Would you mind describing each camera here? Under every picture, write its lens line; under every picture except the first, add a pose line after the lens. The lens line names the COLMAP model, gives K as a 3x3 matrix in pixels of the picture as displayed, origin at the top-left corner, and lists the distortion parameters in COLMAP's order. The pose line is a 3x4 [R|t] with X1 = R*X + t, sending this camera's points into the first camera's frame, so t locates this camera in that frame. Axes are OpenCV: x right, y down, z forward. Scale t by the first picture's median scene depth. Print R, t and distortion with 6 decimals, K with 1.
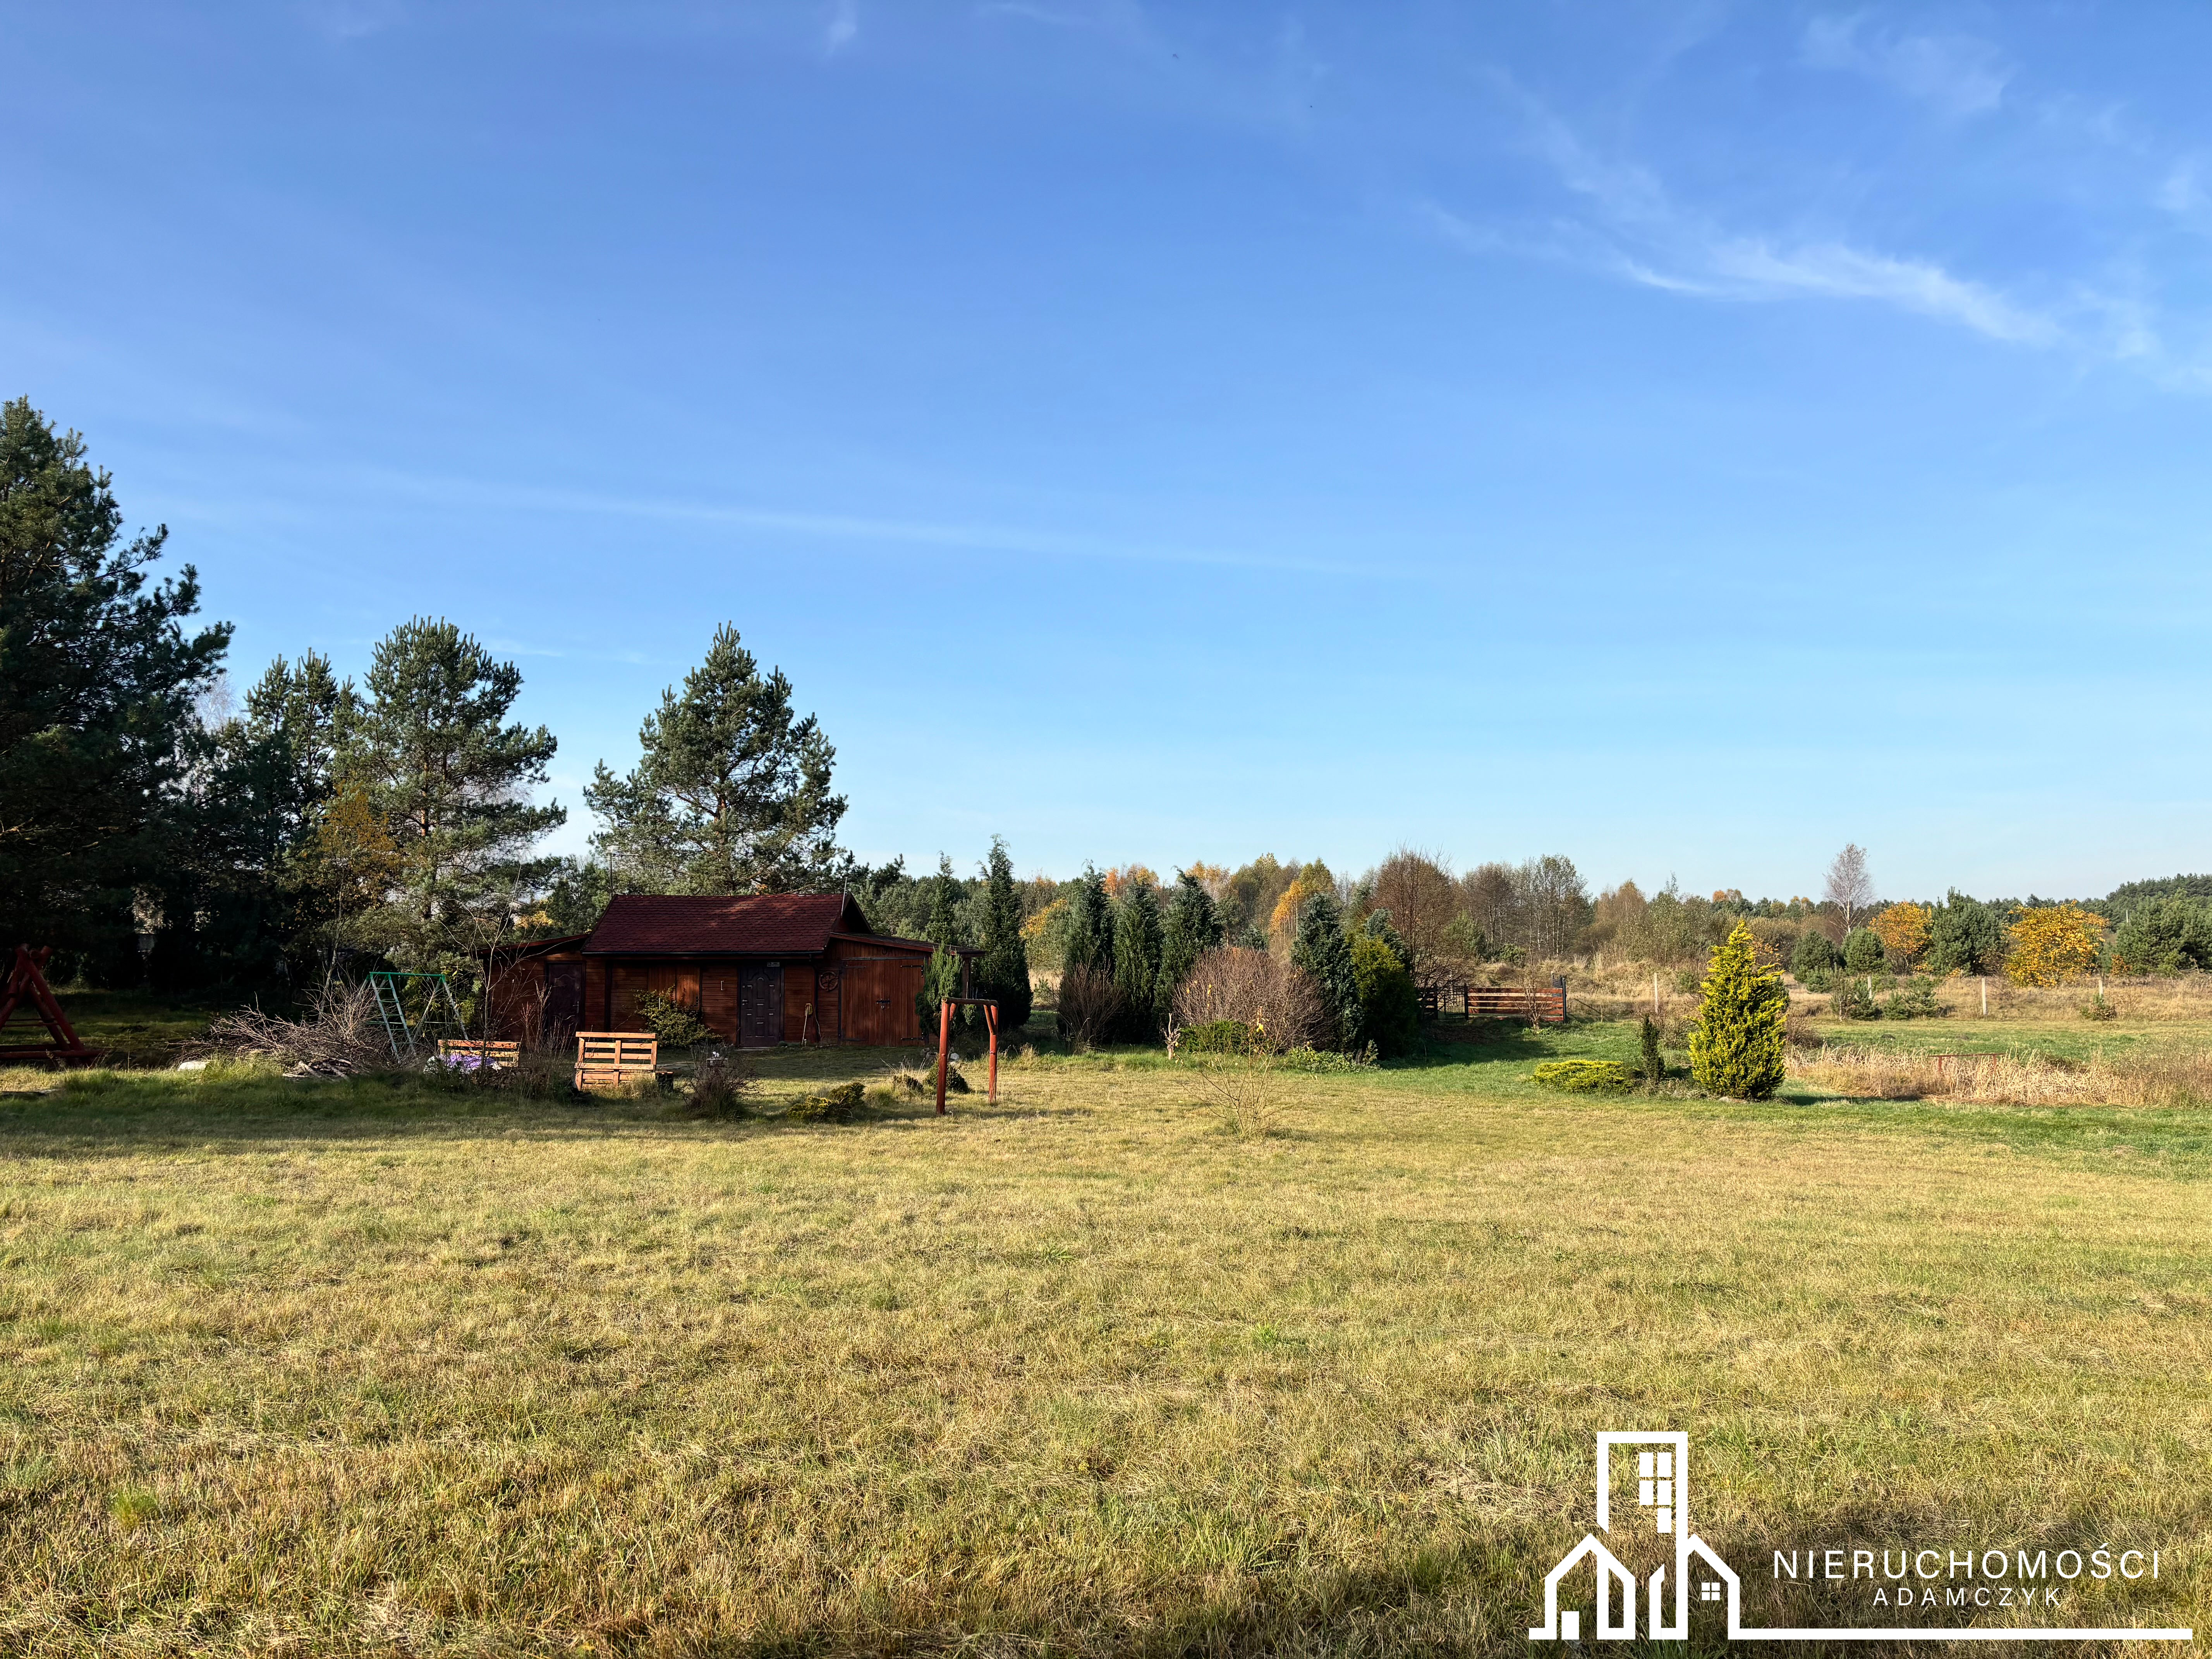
lens RADIAL K [[1650.2, 0, 1154.6], [0, 1650.2, 854.0], [0, 0, 1]] dist [0.035091, -0.041355]
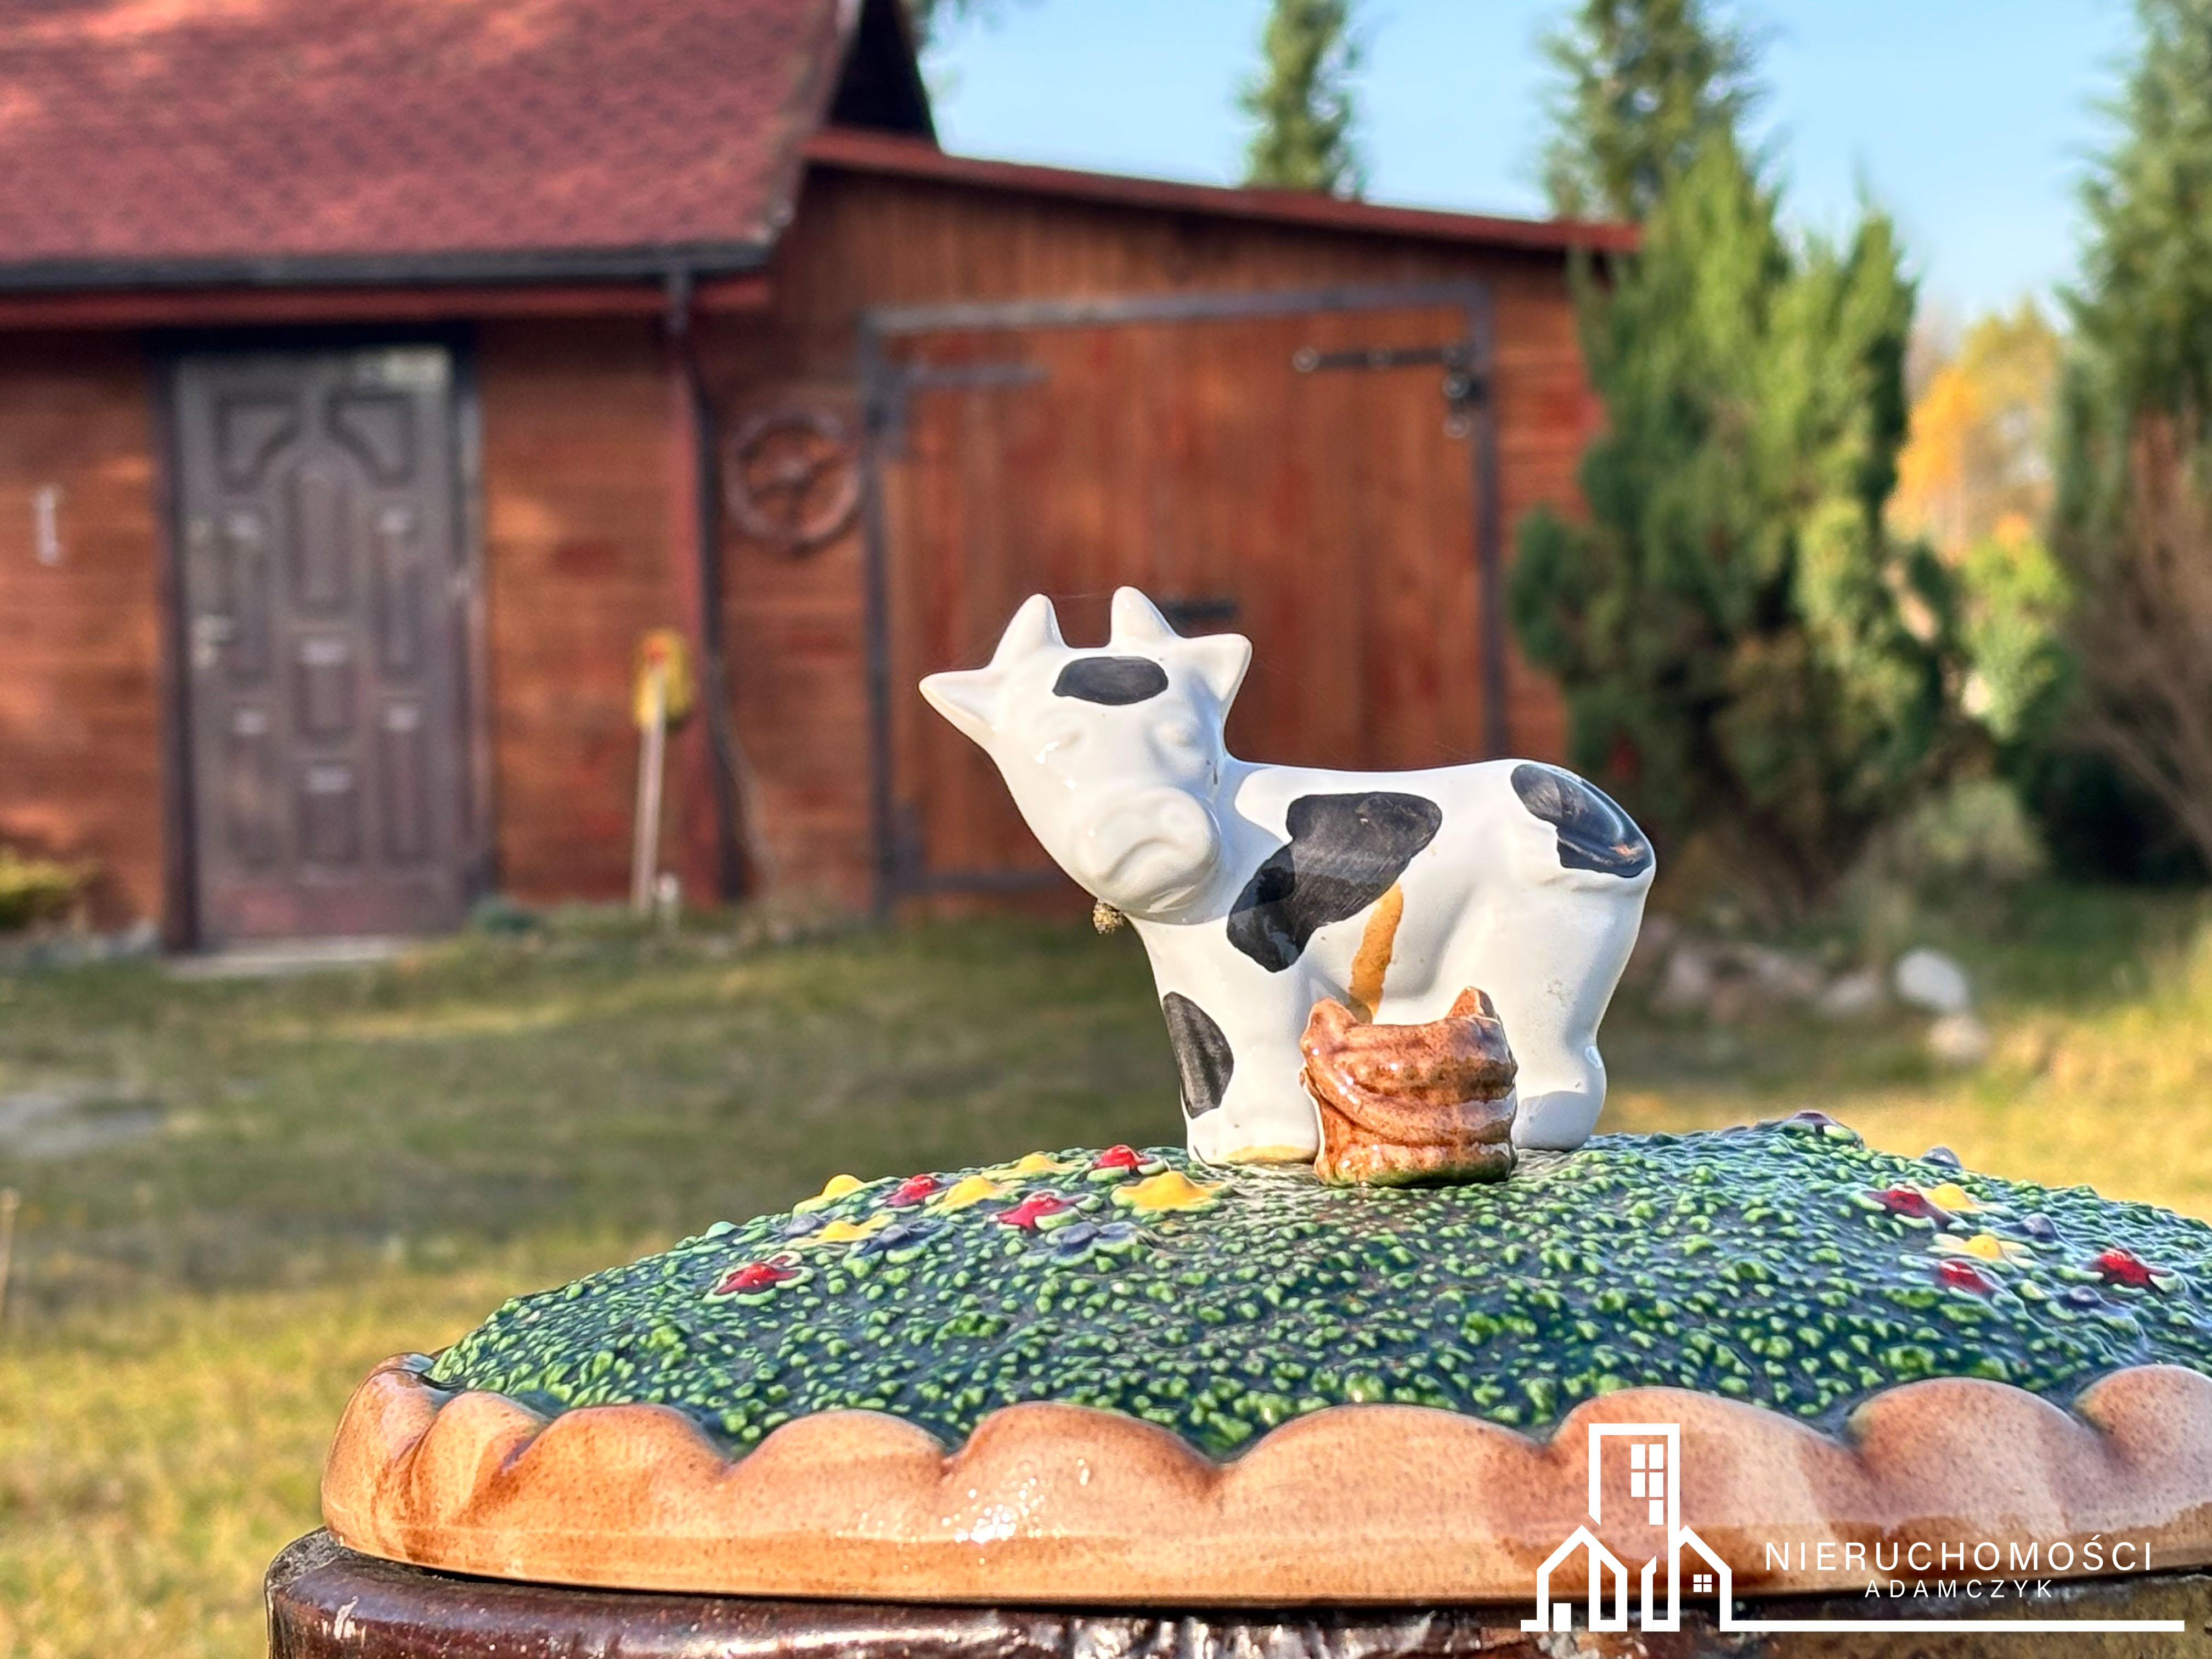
lens RADIAL K [[5061.3, 0, 1224.6], [0, 5061.3, 900.4], [0, 0, 1]] dist [0.208021, 0.000000]
pose [[0.999667, -0.019470, -0.016942, -0.133836], [0.021120, 0.994416, 0.103399, 0.059734], [0.014834, -0.103722, 0.994496, 0.488749]]
